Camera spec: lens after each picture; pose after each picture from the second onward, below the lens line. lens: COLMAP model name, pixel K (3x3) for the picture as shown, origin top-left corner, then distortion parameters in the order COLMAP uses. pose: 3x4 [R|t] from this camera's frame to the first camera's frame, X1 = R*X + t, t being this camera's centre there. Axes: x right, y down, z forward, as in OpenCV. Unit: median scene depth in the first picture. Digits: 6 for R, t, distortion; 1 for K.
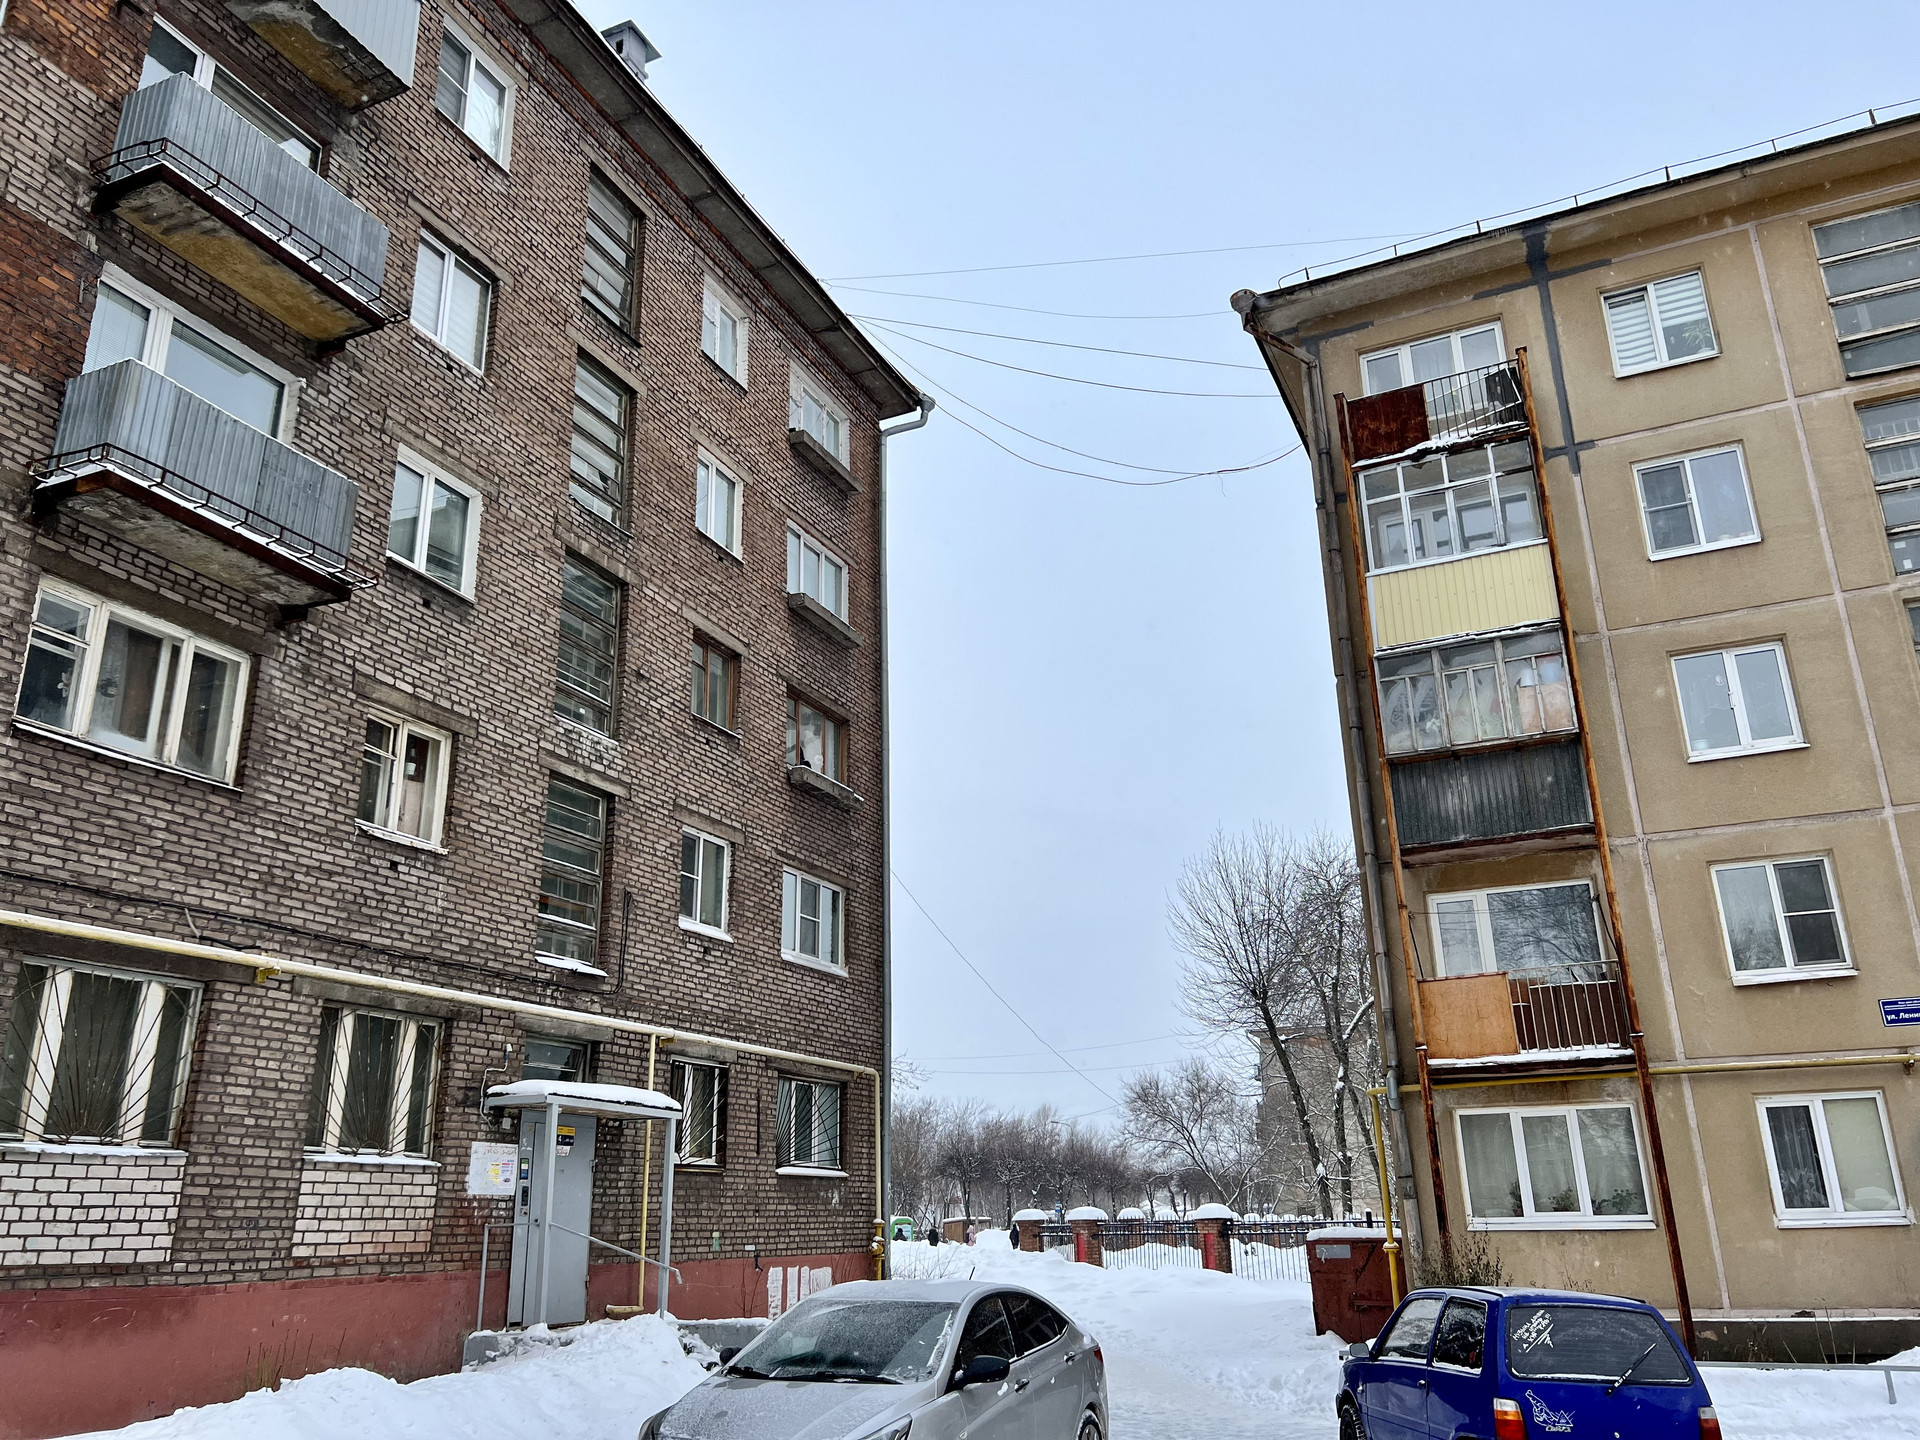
lens RADIAL K [[1437.2, 0, 942.8], [0, 1437.2, 711.3], [0, 0, 1]] dist [0.046848, -0.039733]
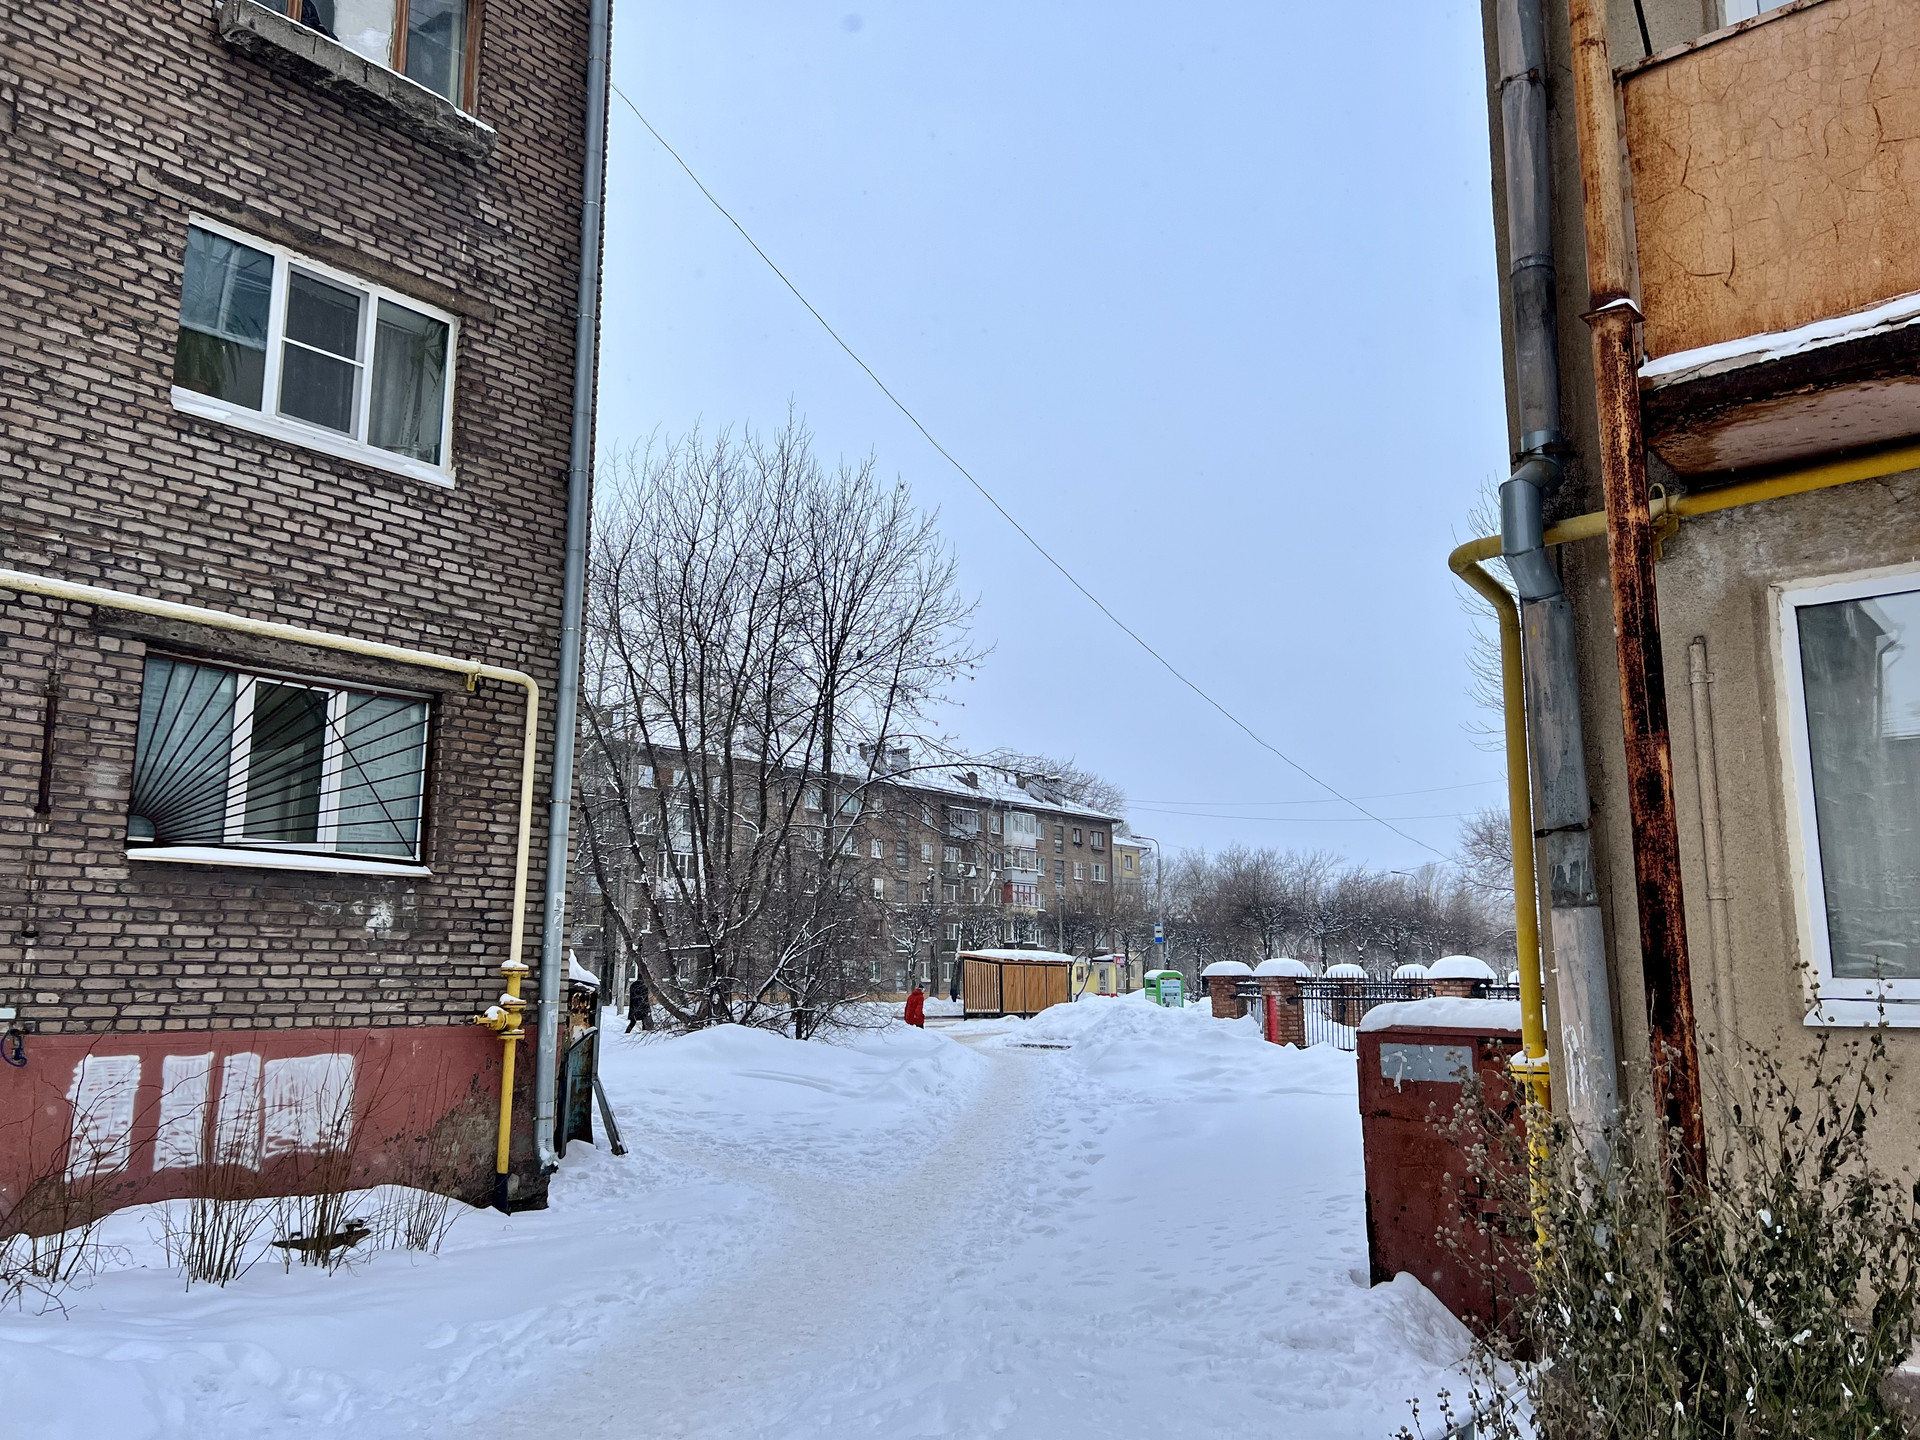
lens RADIAL K [[1437.2, 0, 943.5], [0, 1437.2, 709.1], [0, 0, 1]] dist [0.046848, -0.039733]
pose [[0.964455, -0.027766, -0.262783, 0.079814], [0.068624, 0.986662, 0.147608, 0.071577], [0.255180, -0.160394, 0.953497, 0.203819]]
